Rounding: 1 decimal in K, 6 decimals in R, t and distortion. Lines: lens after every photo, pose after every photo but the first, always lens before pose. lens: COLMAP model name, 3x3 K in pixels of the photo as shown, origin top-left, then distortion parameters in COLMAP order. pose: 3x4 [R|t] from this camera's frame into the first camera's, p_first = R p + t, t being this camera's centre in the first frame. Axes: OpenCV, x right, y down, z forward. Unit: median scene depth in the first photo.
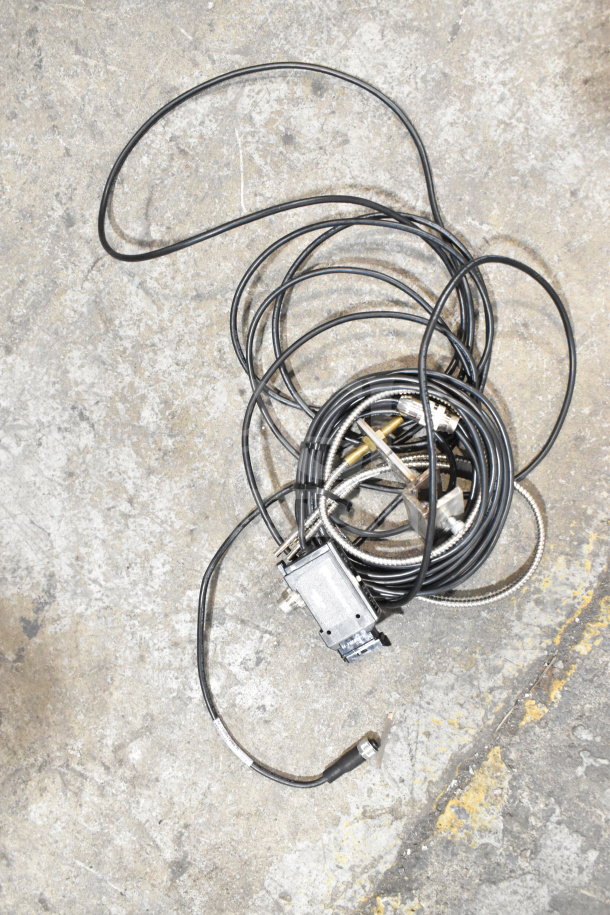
lens RADIAL K [[833.7, 0, 303.0], [0, 833.7, 457.0], [0, 0, 1]] dist [-0.082696, 0.000000]
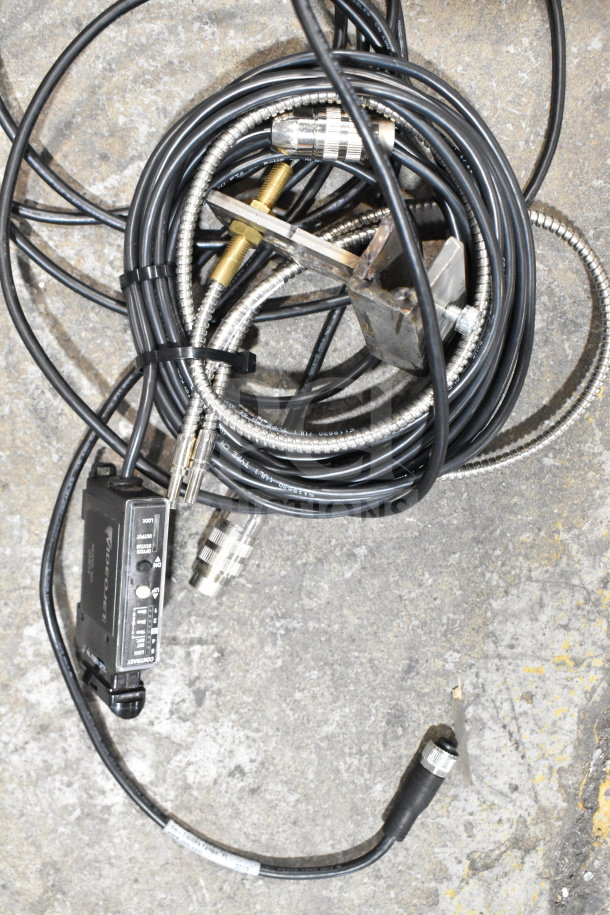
lens RADIAL K [[1000.2, 0, 301.4], [0, 1000.2, 463.9], [0, 0, 1]] dist [-0.069121, 0.000000]
pose [[0.921333, -0.369853, 0.119811, -0.014172], [0.355809, 0.926360, 0.123520, 0.049922], [-0.156672, -0.071173, 0.985083, 0.367673]]
